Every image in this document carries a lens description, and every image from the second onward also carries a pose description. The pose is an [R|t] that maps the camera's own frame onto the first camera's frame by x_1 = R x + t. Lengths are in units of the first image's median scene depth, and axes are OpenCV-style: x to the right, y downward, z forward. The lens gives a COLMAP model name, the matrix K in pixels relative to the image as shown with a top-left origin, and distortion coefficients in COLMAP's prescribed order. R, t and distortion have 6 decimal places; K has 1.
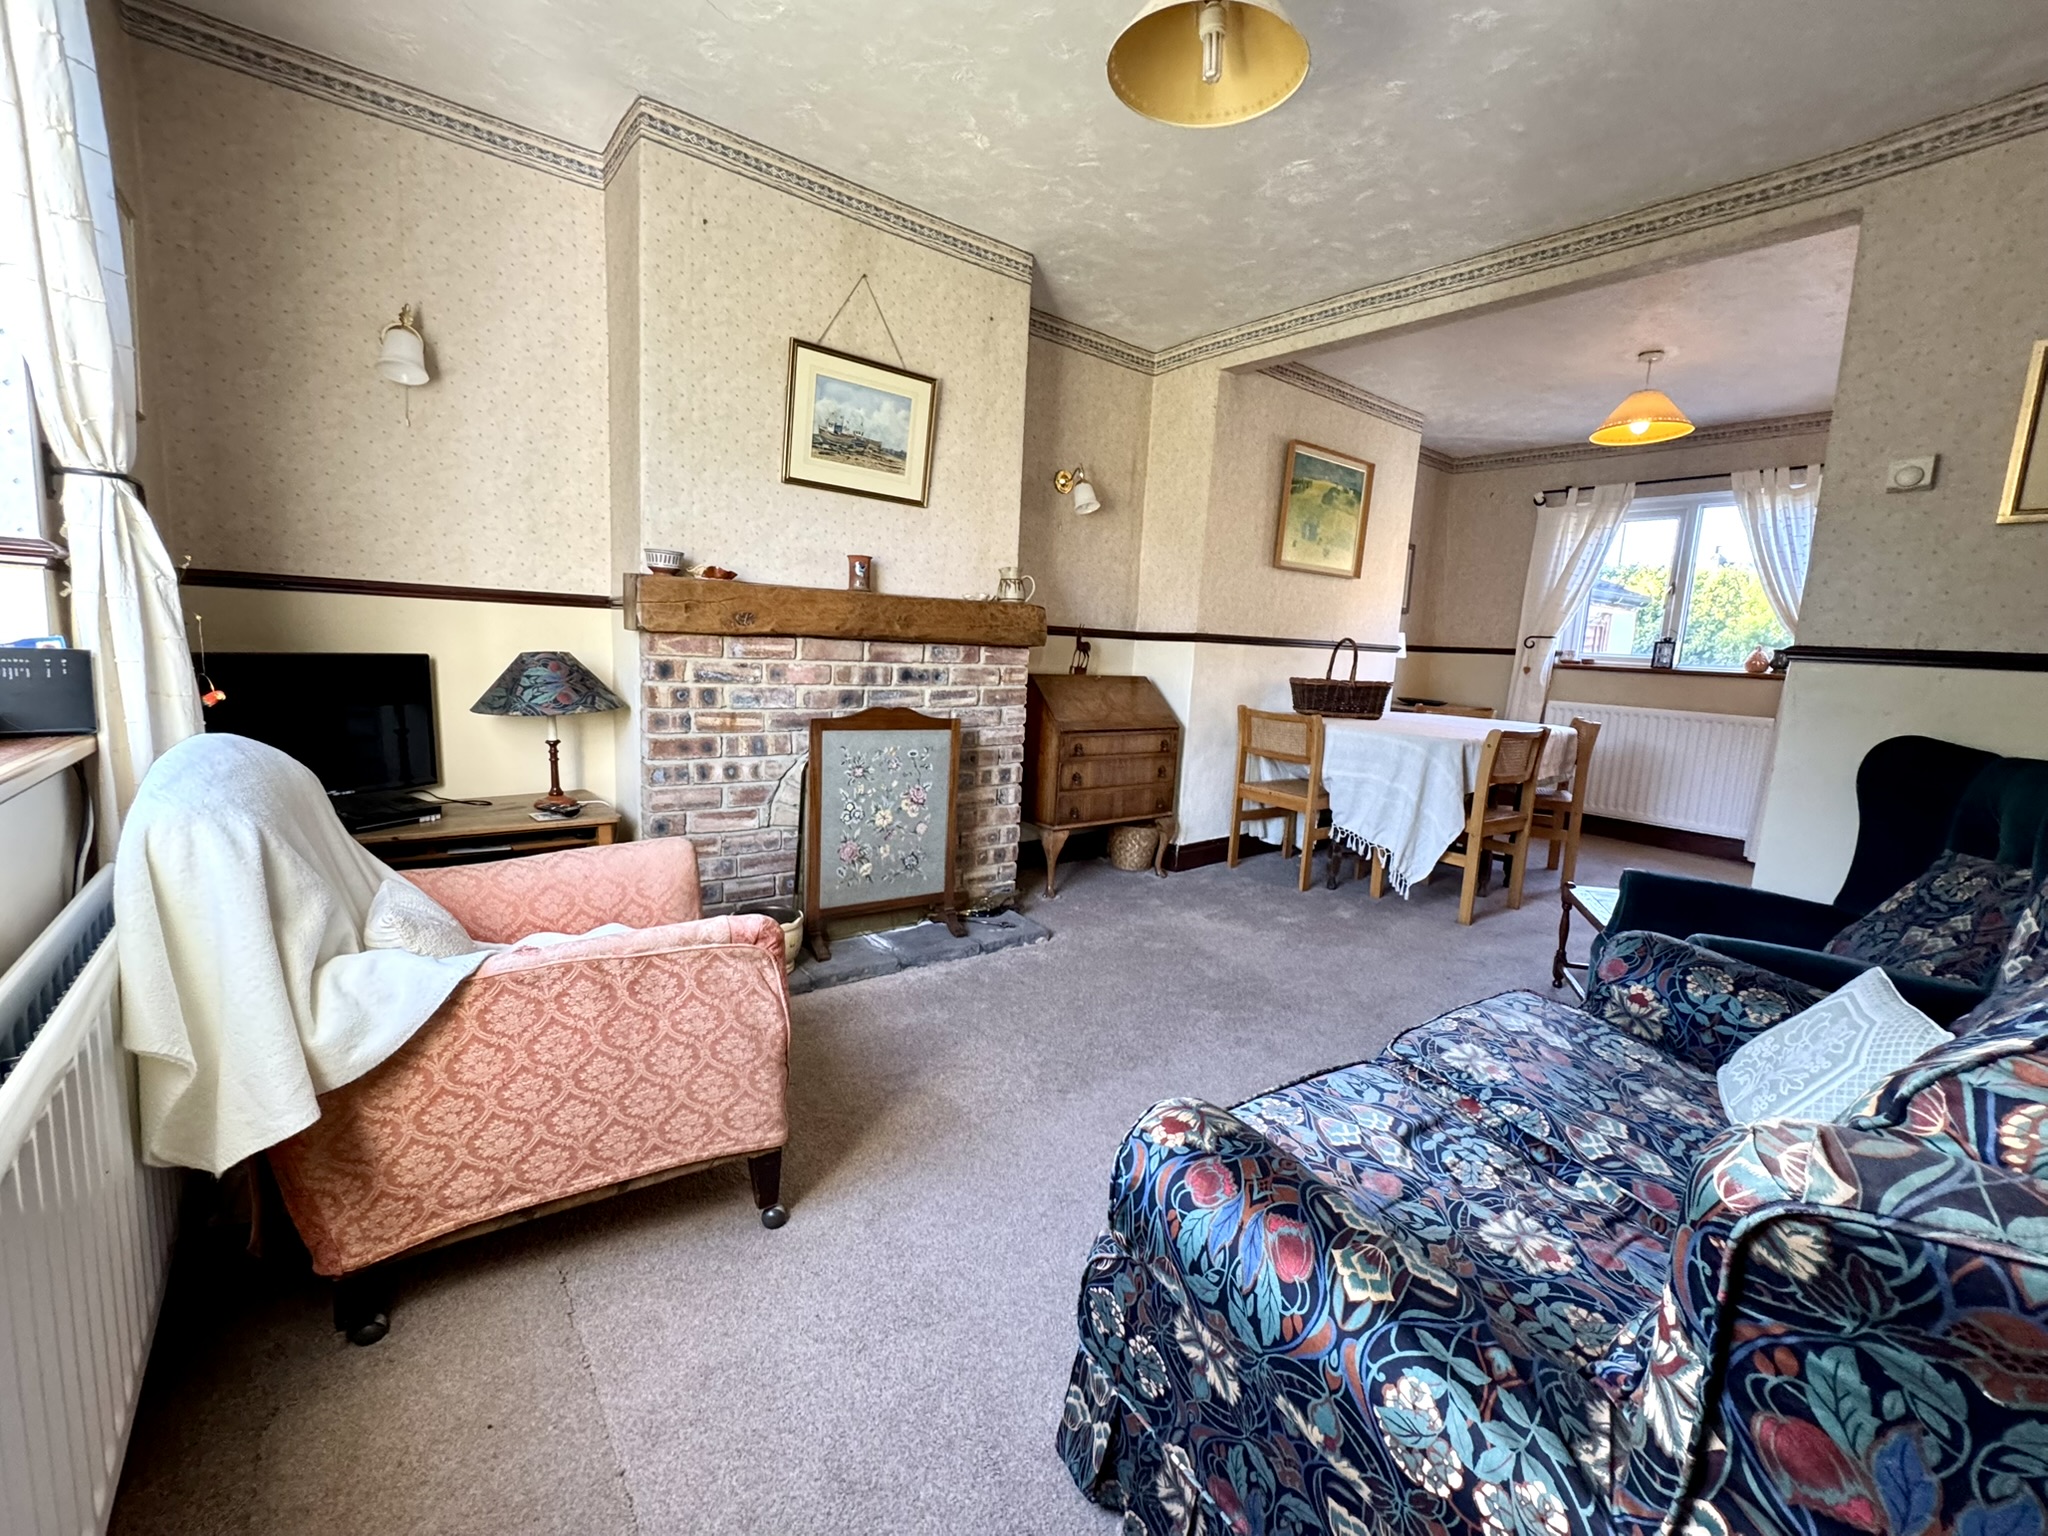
lens RADIAL K [[864.6, 0, 1024.0], [0, 864.6, 768.0], [0, 0, 1]] dist [-0.002166, -0.000662]
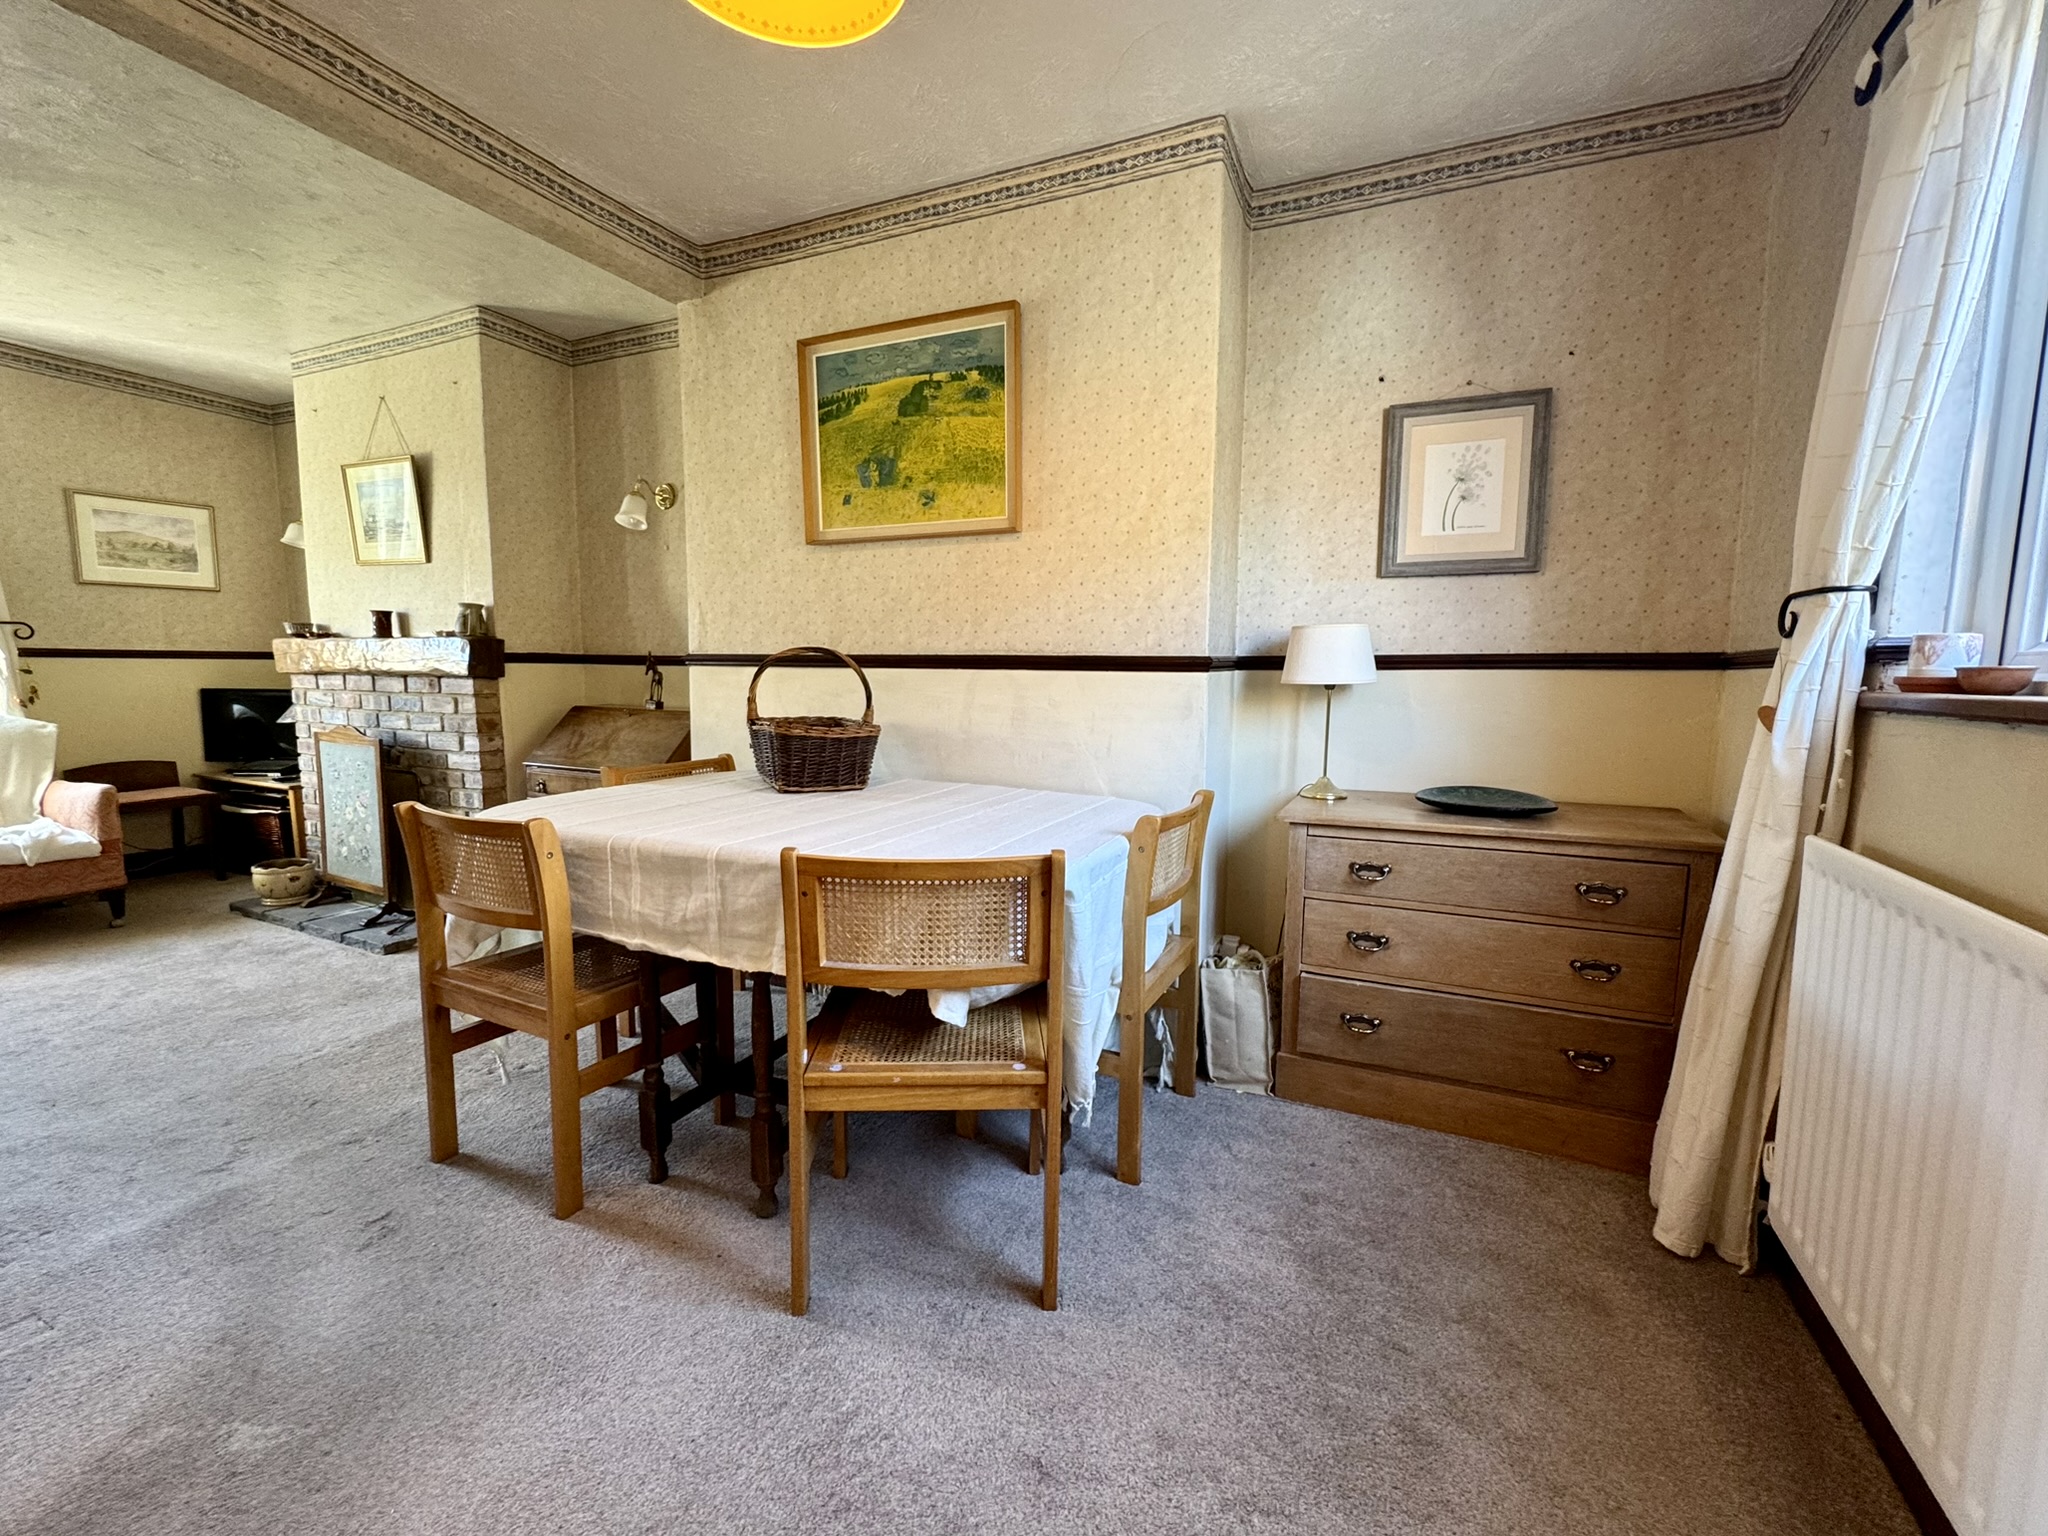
lens RADIAL K [[864.6, 0, 1024.0], [0, 864.6, 768.0], [0, 0, 1]] dist [-0.002166, -0.000662]
pose [[0.461938, 0.057307, -0.885059, 1.364379], [-0.121834, 0.992550, 0.000679, -0.129027], [0.878504, 0.107517, 0.465479, 1.252988]]
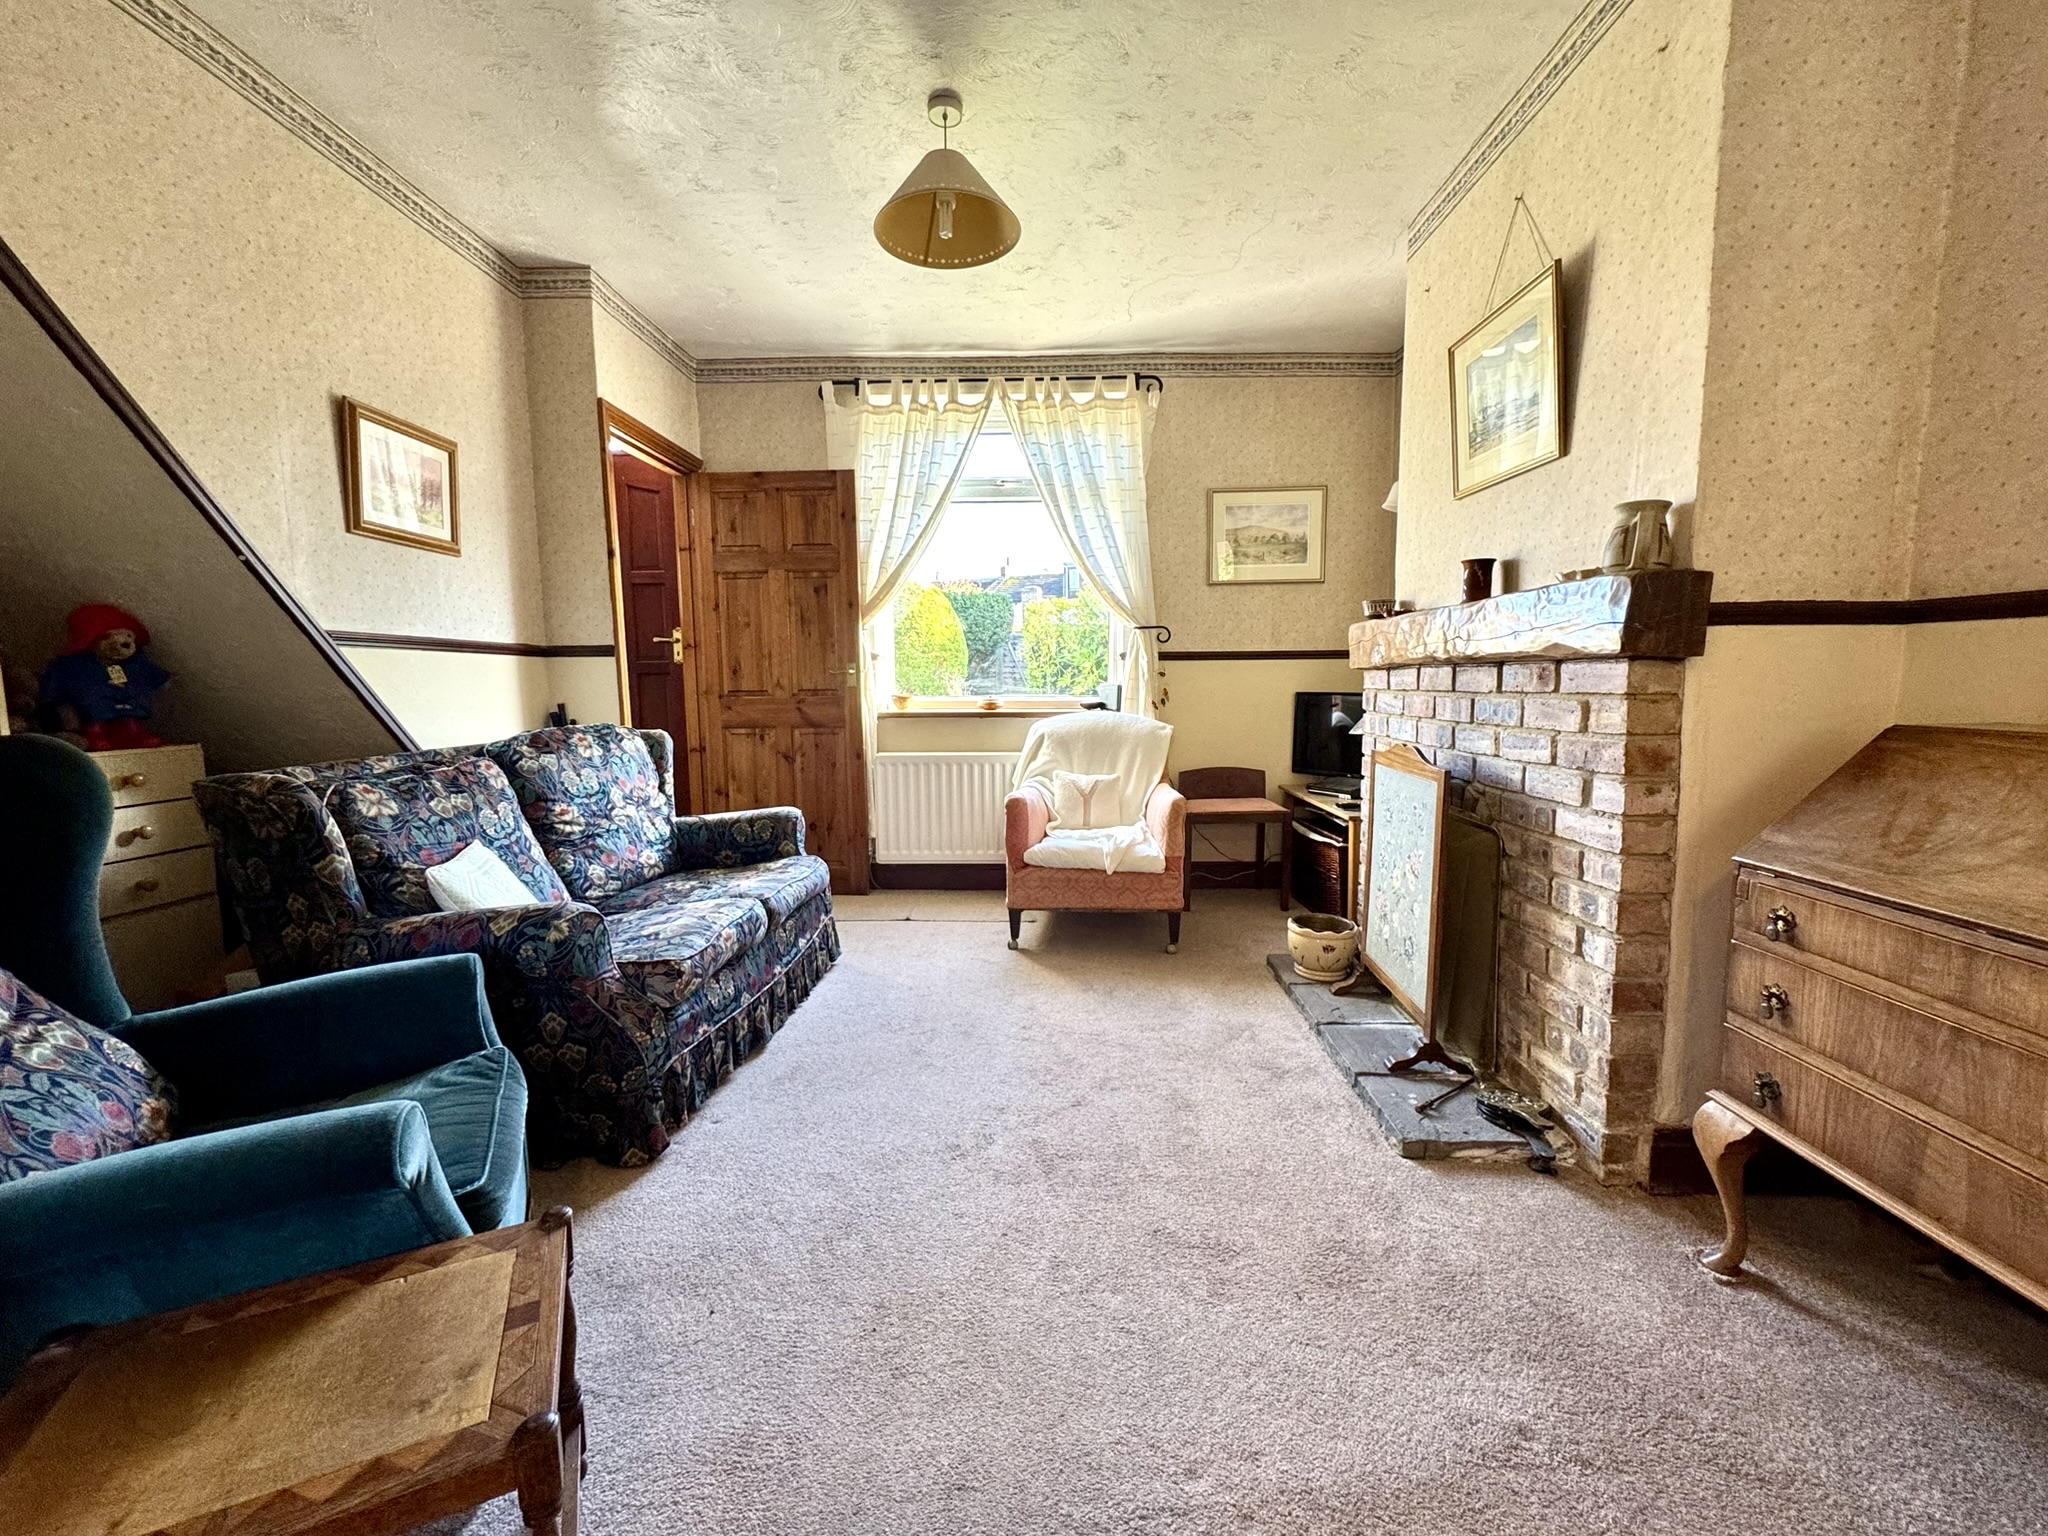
lens RADIAL K [[826.1, 0, 1024.0], [0, 826.1, 768.0], [0, 0, 1]] dist [-0.003351, 0.000116]
pose [[-0.631764, 0.036361, -0.774307, 0.661234], [-0.137605, 0.977773, 0.158189, -0.120816], [0.762849, 0.206487, -0.612719, 1.174100]]
